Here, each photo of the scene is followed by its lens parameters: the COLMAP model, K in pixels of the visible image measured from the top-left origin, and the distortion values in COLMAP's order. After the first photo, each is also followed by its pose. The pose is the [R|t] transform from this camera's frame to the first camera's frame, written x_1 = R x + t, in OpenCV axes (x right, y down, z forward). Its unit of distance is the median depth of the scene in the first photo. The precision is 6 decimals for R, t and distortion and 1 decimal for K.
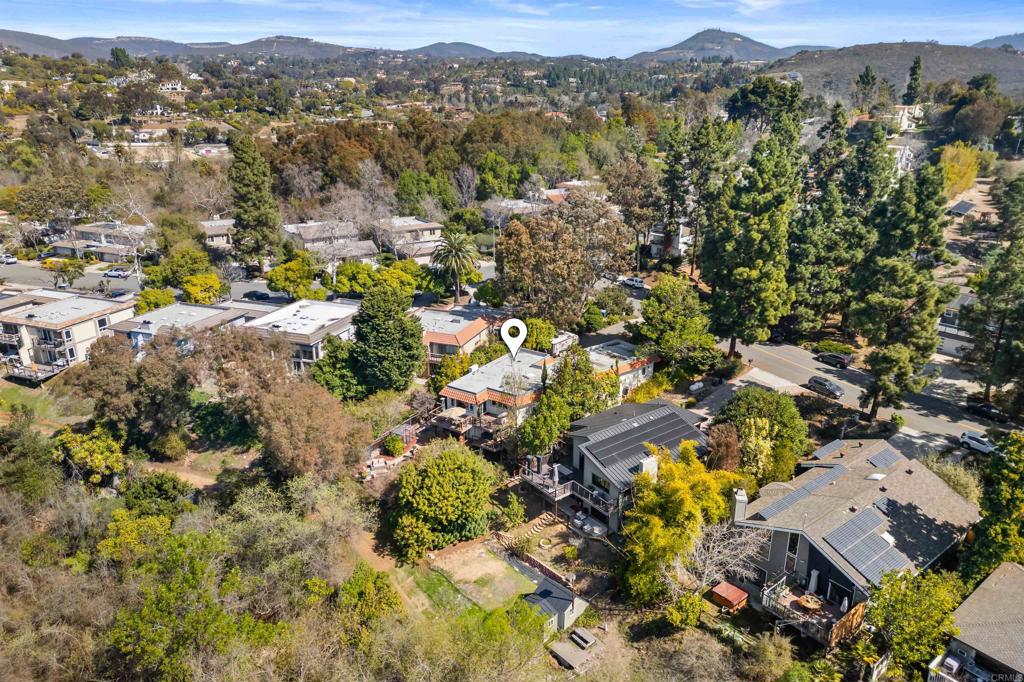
lens RADIAL K [[842.4, 0, 512.0], [0, 842.4, 341.0], [0, 0, 1]] dist [0.049977, 0.000694]
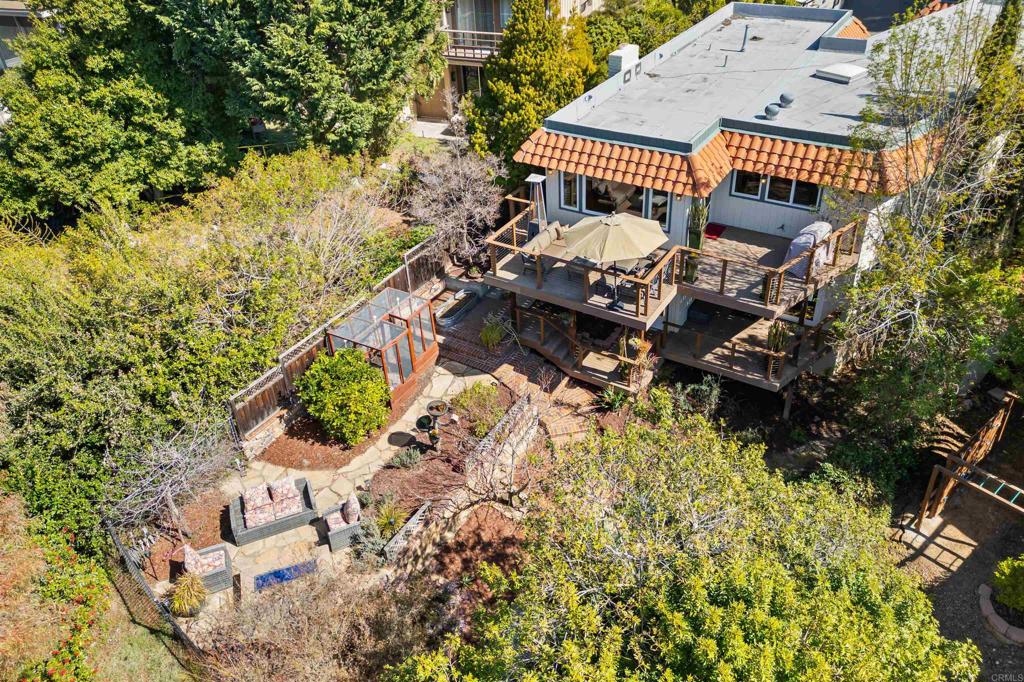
lens RADIAL K [[842.4, 0, 512.0], [0, 842.4, 341.0], [0, 0, 1]] dist [0.049977, 0.000694]
pose [[0.998707, -0.050826, 0.000806, -0.090394], [0.049049, 0.967717, 0.247220, 0.053351], [-0.013345, -0.246861, 0.968959, 0.751749]]
